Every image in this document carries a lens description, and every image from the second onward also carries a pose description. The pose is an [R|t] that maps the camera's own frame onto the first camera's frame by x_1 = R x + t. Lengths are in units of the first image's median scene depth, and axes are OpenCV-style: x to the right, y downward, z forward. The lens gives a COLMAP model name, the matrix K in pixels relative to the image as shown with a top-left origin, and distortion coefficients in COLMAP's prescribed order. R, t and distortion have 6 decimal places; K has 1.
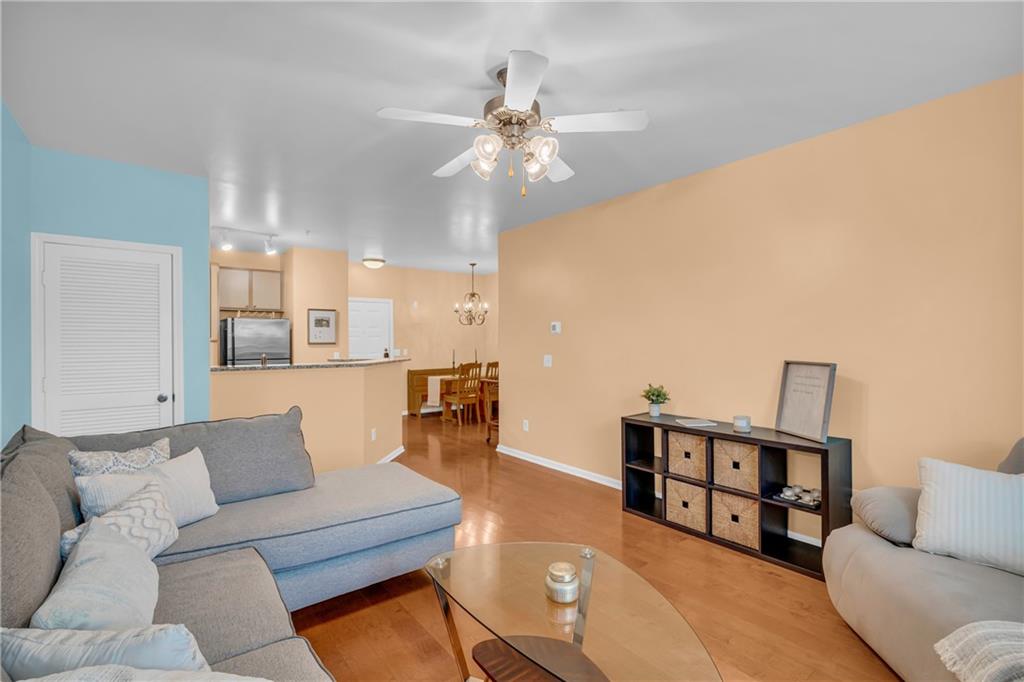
lens RADIAL K [[475.6, 0, 521.5], [0, 475.6, 342.5], [0, 0, 1]] dist [-0.007624, 0.002447]
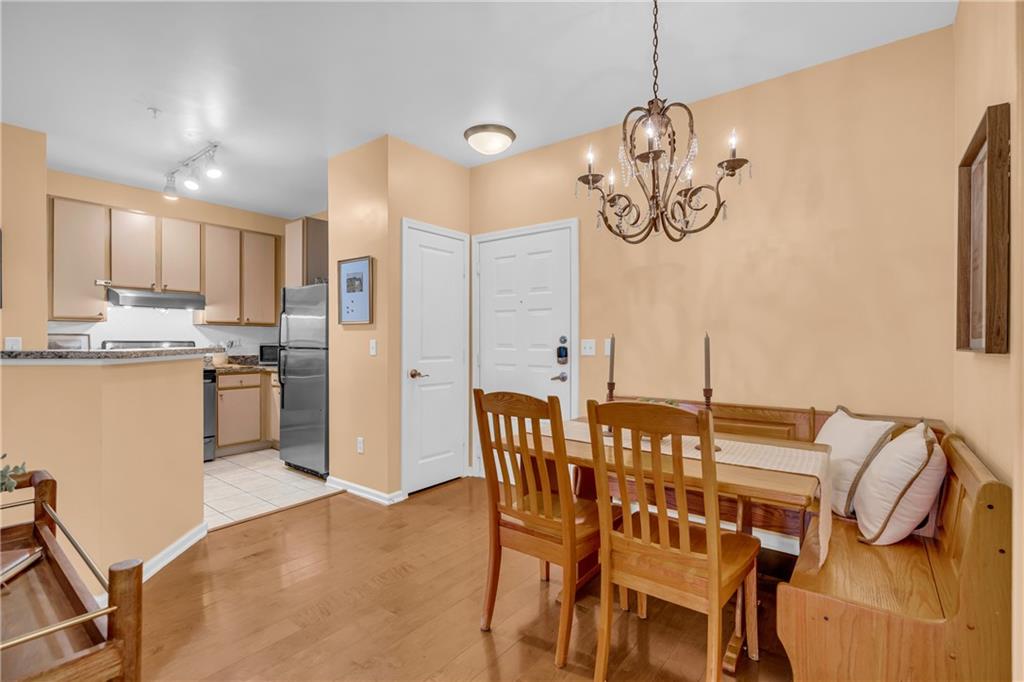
lens RADIAL K [[464.2, 0, 507.7], [0, 464.2, 339.5], [0, 0, 1]] dist [-0.015239, 0.005025]
pose [[0.240647, -0.000656, -0.970612, 0.122933], [-0.009211, 0.999953, -0.002959, 0.020254], [0.970569, 0.009653, 0.240630, 1.050775]]
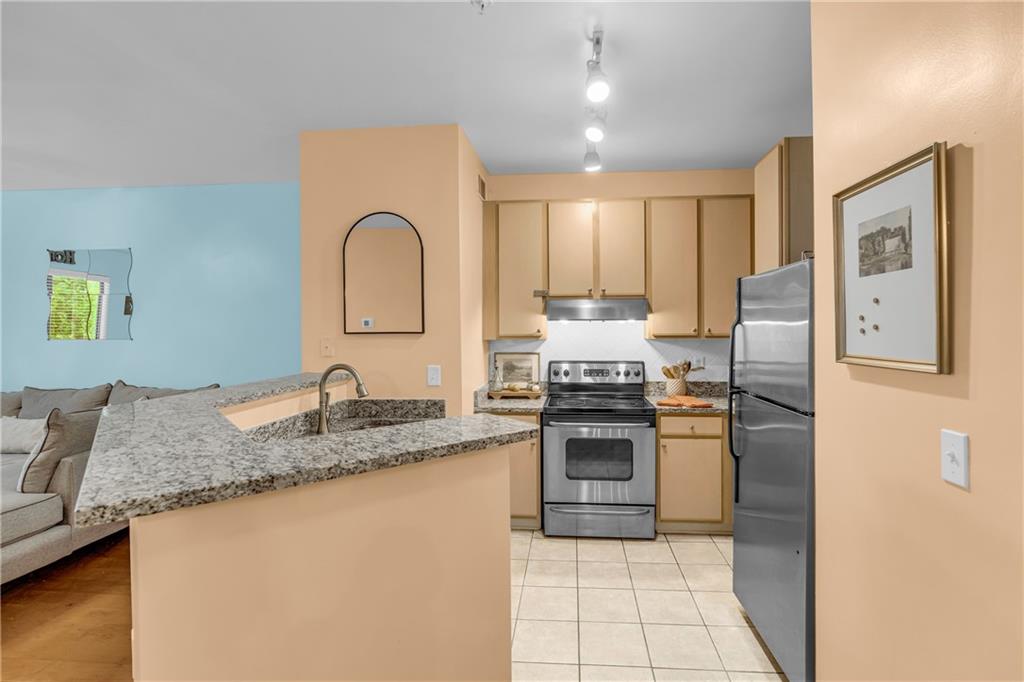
lens RADIAL K [[475.6, 0, 534.1], [0, 475.6, 337.5], [0, 0, 1]] dist [-0.007624, 0.002447]
pose [[-0.685817, 0.011688, -0.727680, -0.202211], [-0.000842, 0.999858, 0.016853, -0.011378], [0.727773, 0.012171, -0.685710, 1.035643]]
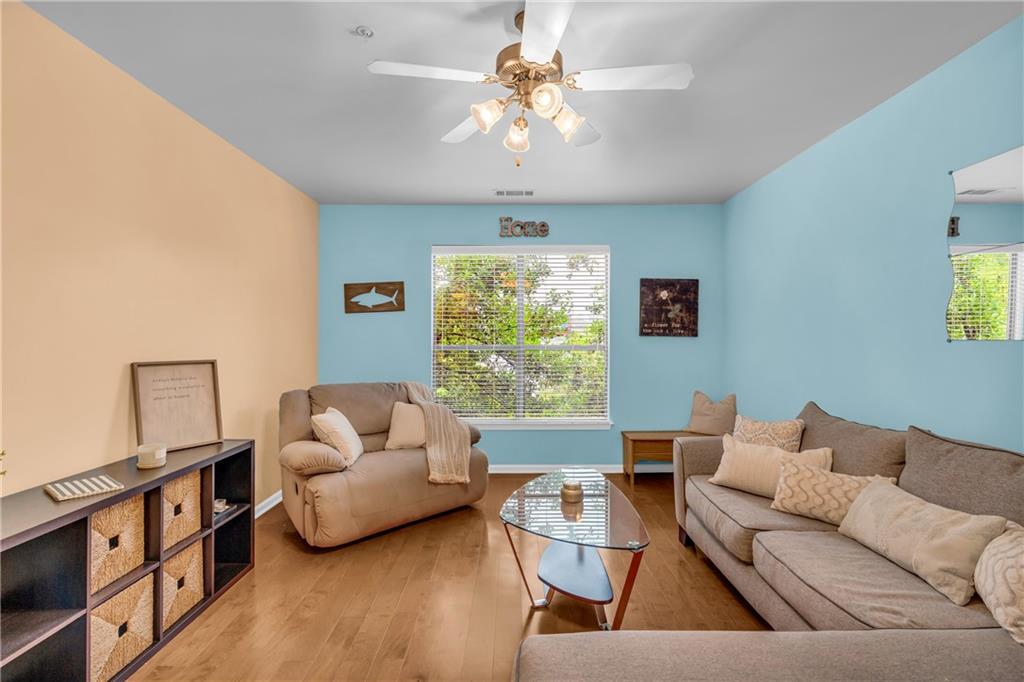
lens RADIAL K [[475.6, 0, 512.3], [0, 475.6, 335.8], [0, 0, 1]] dist [-0.007624, 0.002447]
pose [[-0.783051, 0.003478, 0.621948, -0.183467], [0.002594, 0.999994, -0.002326, -0.000819], [-0.621952, -0.000208, -0.783055, 0.583772]]
